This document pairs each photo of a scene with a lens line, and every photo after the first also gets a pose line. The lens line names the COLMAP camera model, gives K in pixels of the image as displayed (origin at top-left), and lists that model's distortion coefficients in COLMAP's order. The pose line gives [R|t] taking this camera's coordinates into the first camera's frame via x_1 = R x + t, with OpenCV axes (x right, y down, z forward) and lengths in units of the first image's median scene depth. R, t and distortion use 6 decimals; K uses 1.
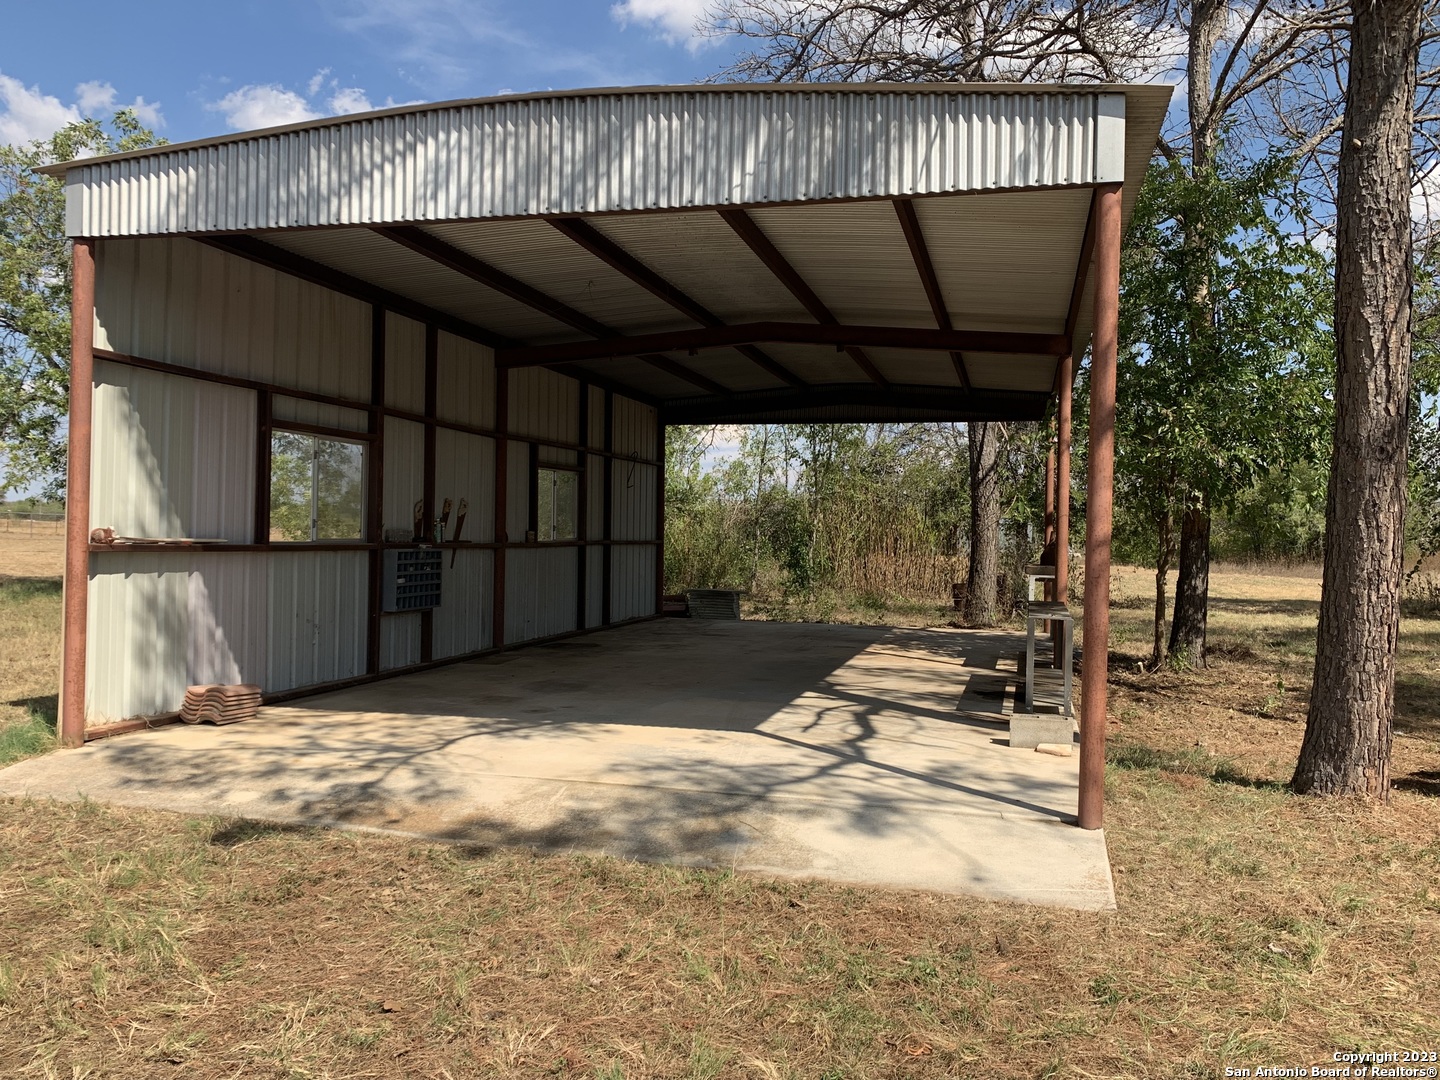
lens RADIAL K [[1177.5, 0, 719.9], [0, 1177.5, 506.3], [0, 0, 1]] dist [0.067311, -0.003727]
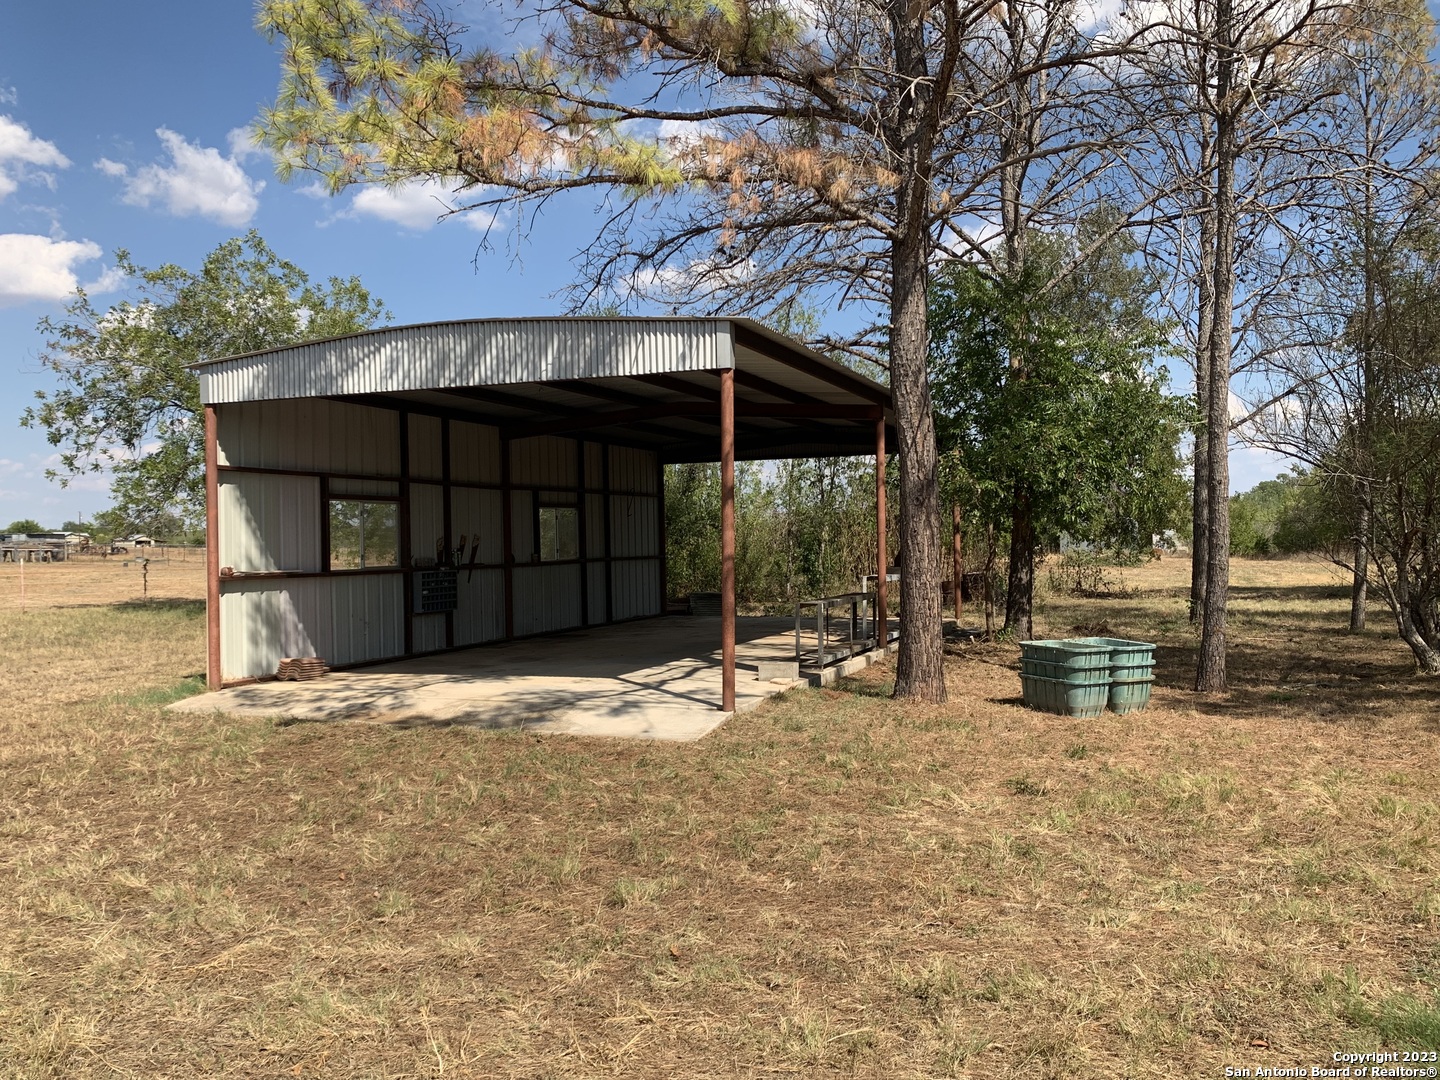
lens RADIAL K [[1174.6, 0, 720.0], [0, 1174.6, 540.0], [0, 0, 1]] dist [0.119977, -0.000116]
pose [[0.992640, -0.035721, -0.115718, 0.434828], [0.038423, 0.999037, 0.021200, -0.033391], [0.114849, -0.025491, 0.993056, -0.701996]]
